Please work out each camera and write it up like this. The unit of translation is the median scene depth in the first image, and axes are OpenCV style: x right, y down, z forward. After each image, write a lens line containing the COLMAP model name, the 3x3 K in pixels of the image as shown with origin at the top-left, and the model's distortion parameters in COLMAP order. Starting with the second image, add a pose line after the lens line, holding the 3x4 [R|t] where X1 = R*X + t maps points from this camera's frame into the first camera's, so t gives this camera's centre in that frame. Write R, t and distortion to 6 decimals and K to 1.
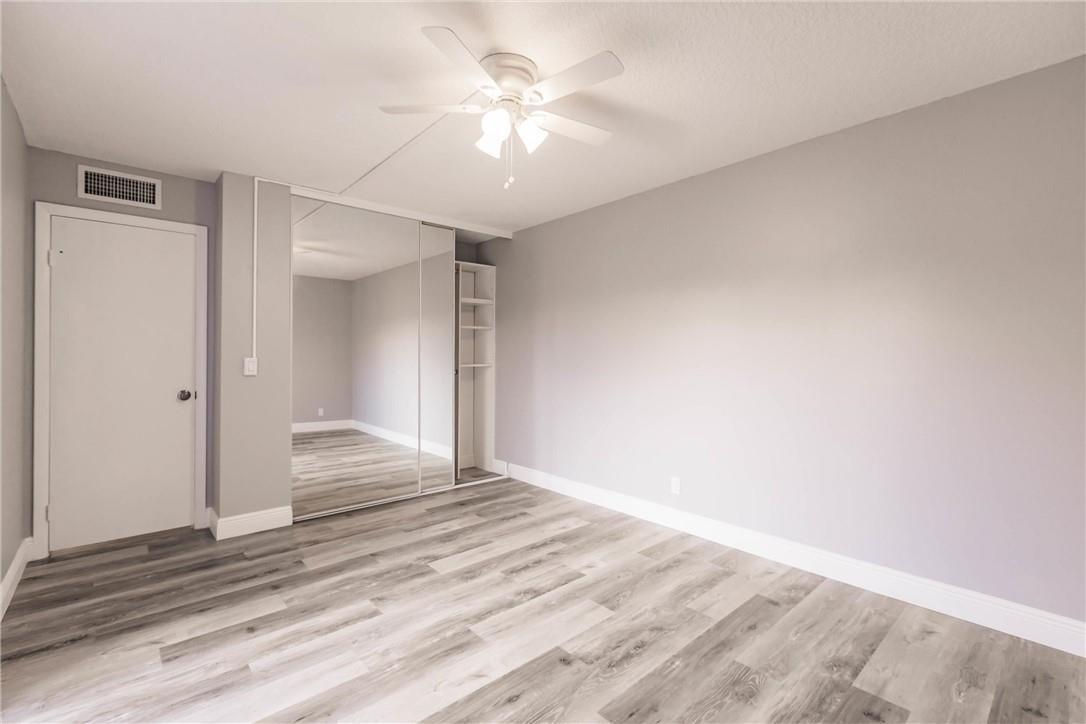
lens RADIAL K [[481.8, 0, 545.1], [0, 481.8, 355.4], [0, 0, 1]] dist [-0.000746, -0.000862]
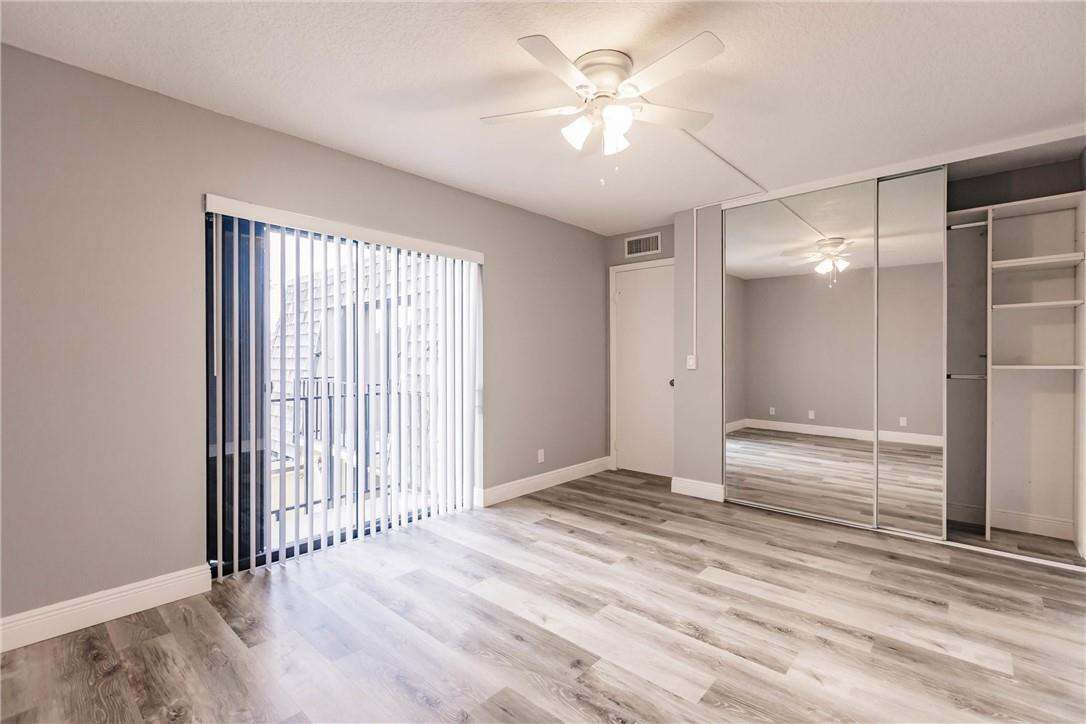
lens RADIAL K [[481.8, 0, 545.3], [0, 481.8, 361.2], [0, 0, 1]] dist [-0.000746, -0.000862]
pose [[0.114406, 0.007728, -0.993404, 0.650859], [0.002640, 0.999964, 0.008083, 0.010848], [0.993431, -0.003547, 0.114382, 0.540757]]
